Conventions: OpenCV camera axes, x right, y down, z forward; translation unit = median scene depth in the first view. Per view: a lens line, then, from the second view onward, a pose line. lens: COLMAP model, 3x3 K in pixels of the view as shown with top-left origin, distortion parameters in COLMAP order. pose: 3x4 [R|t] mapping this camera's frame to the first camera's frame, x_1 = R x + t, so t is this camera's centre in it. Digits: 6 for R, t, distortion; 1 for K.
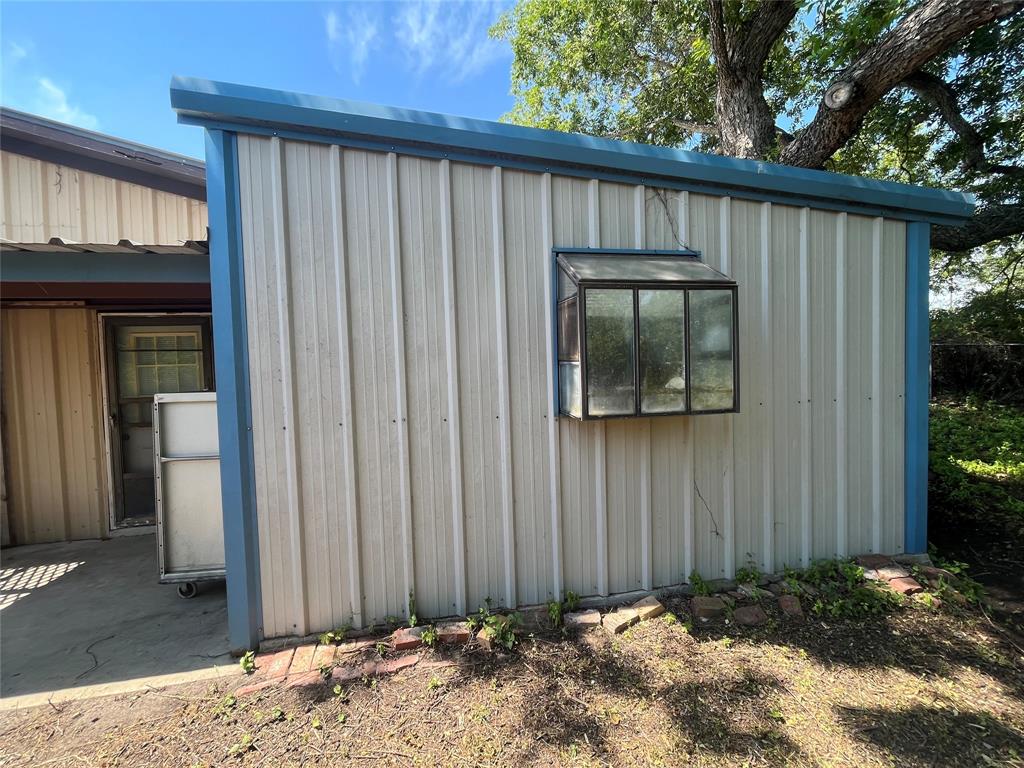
lens RADIAL K [[438.1, 0, 512.2], [0, 438.1, 388.8], [0, 0, 1]] dist [0.004302, -0.000219]
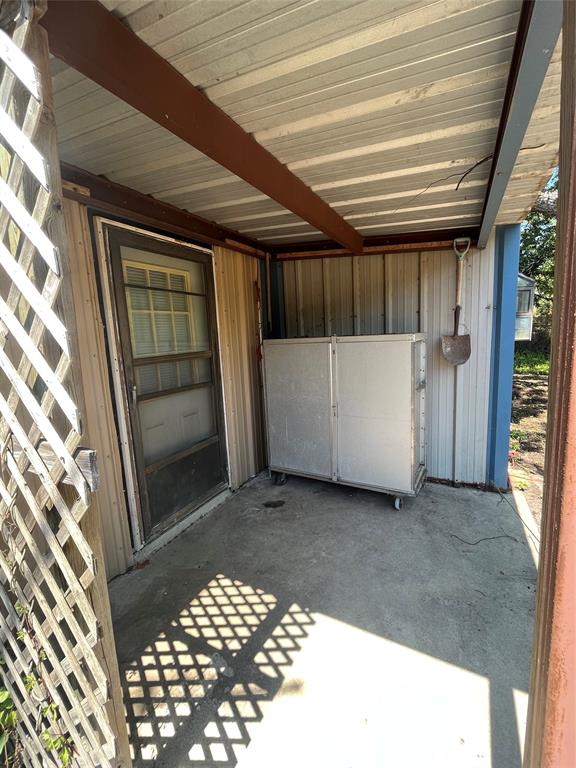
lens RADIAL K [[328.6, 0, 290.1], [0, 328.6, 381.2], [0, 0, 1]] dist [0.004302, -0.000219]
pose [[0.602390, -0.115106, 0.789859, -1.349170], [0.045021, 0.992872, 0.110356, 0.013806], [-0.796931, -0.030917, 0.603279, 0.600516]]
